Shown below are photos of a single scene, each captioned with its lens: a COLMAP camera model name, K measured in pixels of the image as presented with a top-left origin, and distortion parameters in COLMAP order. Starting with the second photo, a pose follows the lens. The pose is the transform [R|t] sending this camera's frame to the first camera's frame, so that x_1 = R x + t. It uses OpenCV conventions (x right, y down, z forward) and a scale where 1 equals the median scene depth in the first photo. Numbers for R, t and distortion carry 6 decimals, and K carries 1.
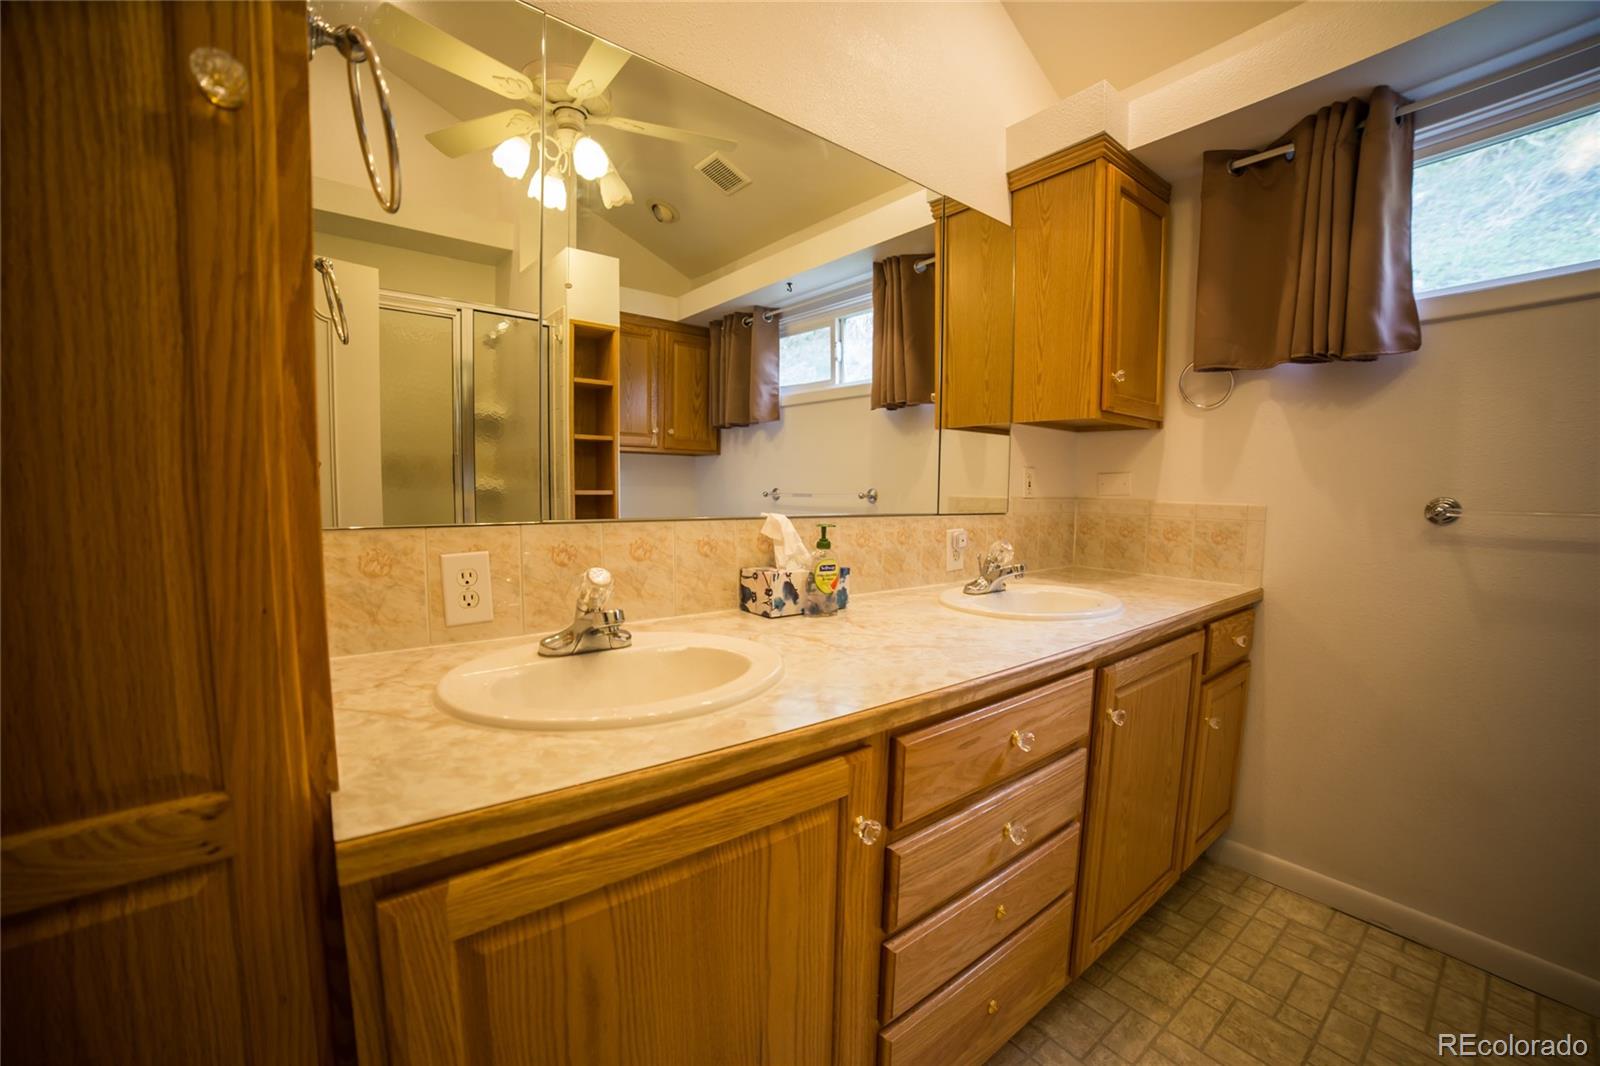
lens RADIAL K [[642.1, 0, 799.9], [0, 642.1, 549.0], [0, 0, 1]] dist [-0.110429, 0.036639]
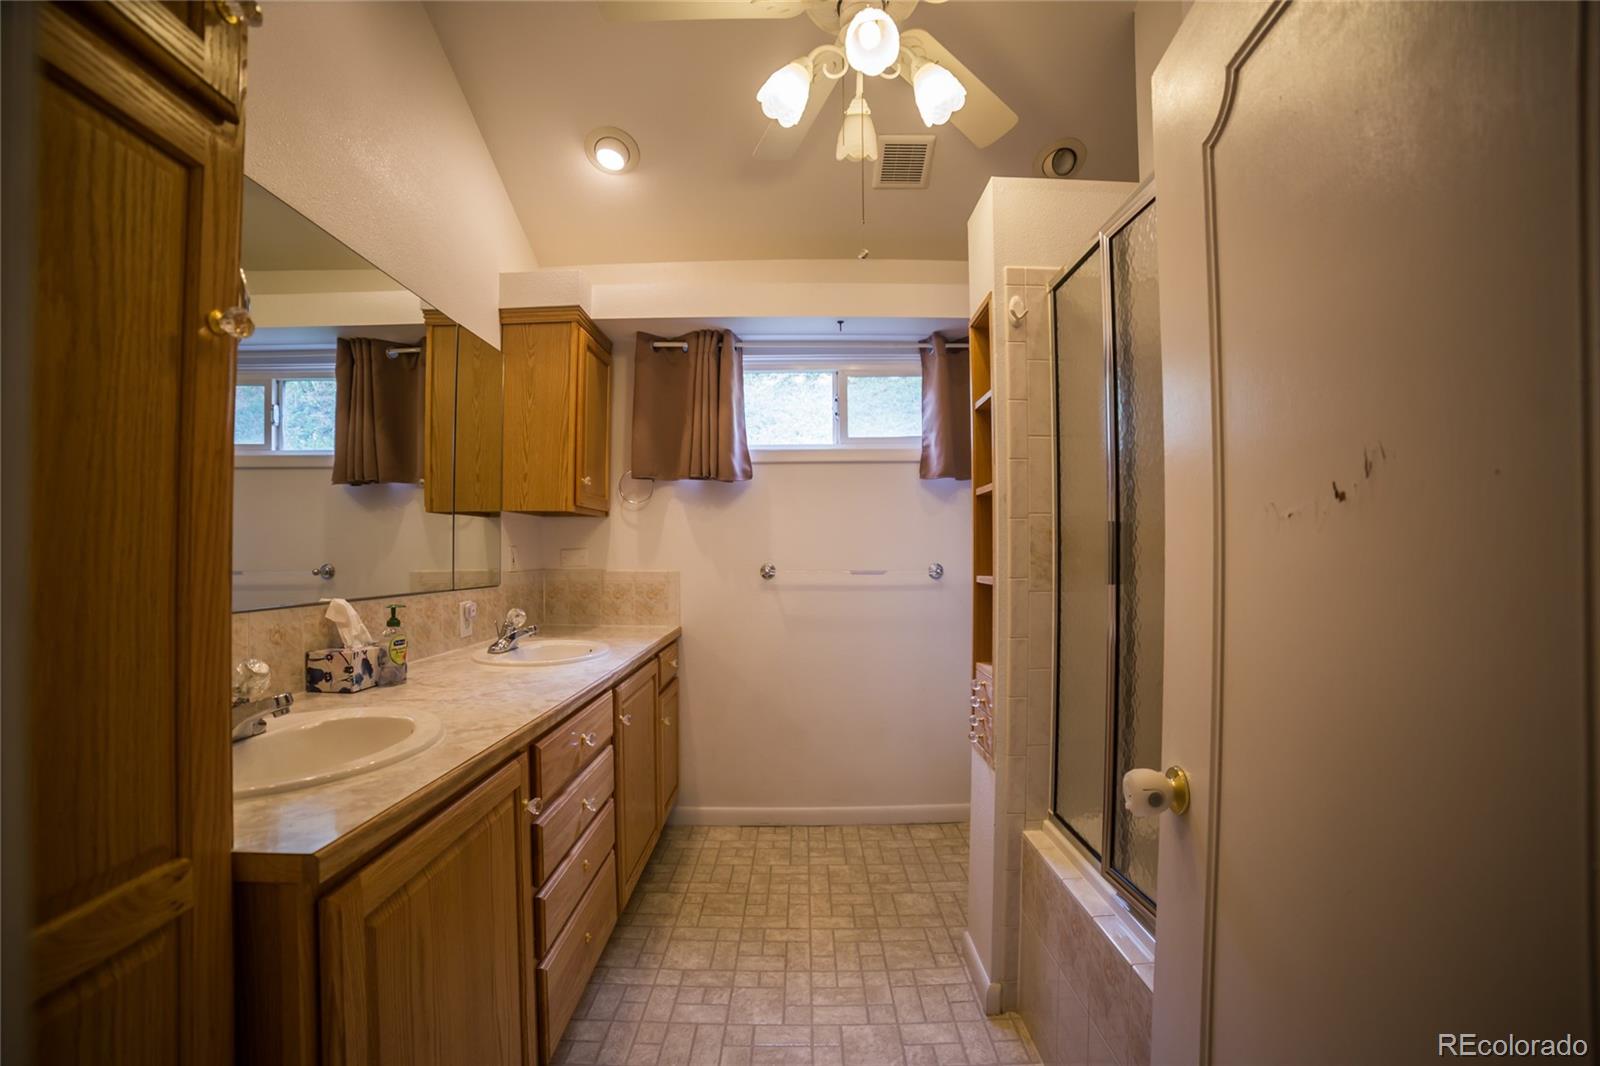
lens RADIAL K [[642.1, 0, 799.9], [0, 642.1, 549.0], [0, 0, 1]] dist [-0.110429, 0.036639]
pose [[0.618910, -0.006245, 0.785437, -0.352691], [0.081330, 0.995103, -0.056175, -0.016395], [-0.781240, 0.098647, 0.616387, -0.253963]]
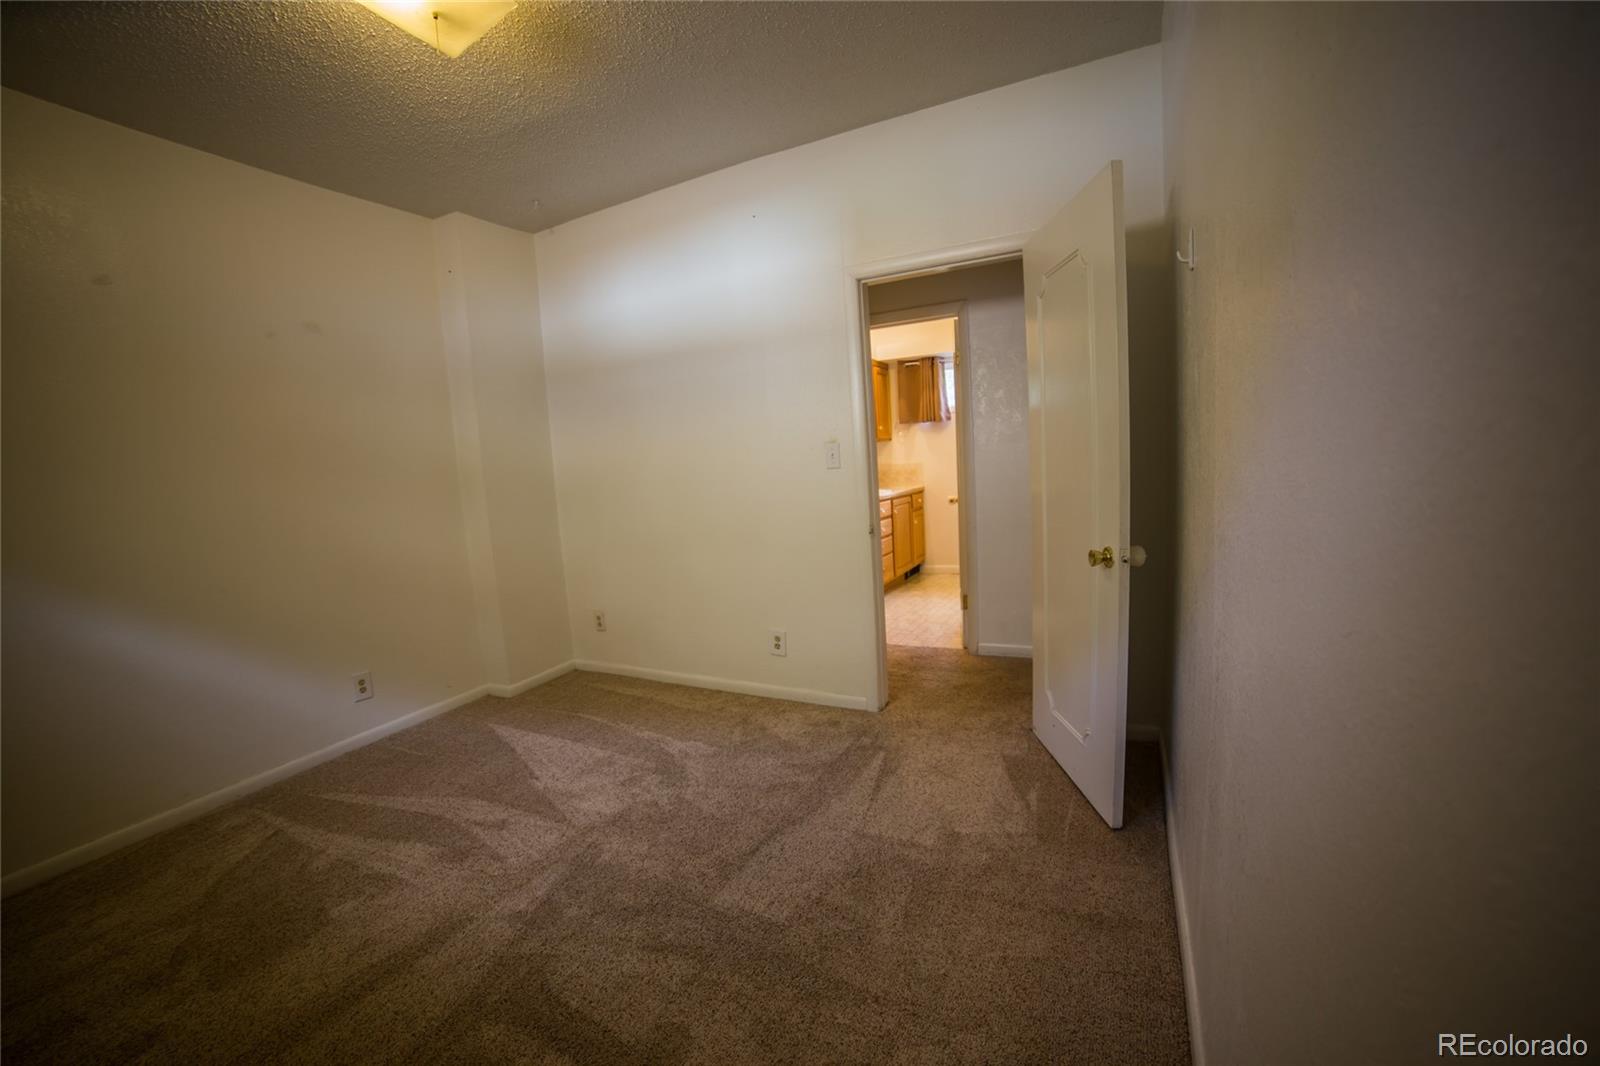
lens RADIAL K [[642.1, 0, 799.9], [0, 642.1, 549.0], [0, 0, 1]] dist [-0.110429, 0.036639]
pose [[0.902255, -0.128622, 0.411574, -1.761460], [0.116333, 0.991692, 0.054890, 0.172394], [-0.415215, -0.001645, 0.909722, -2.500615]]
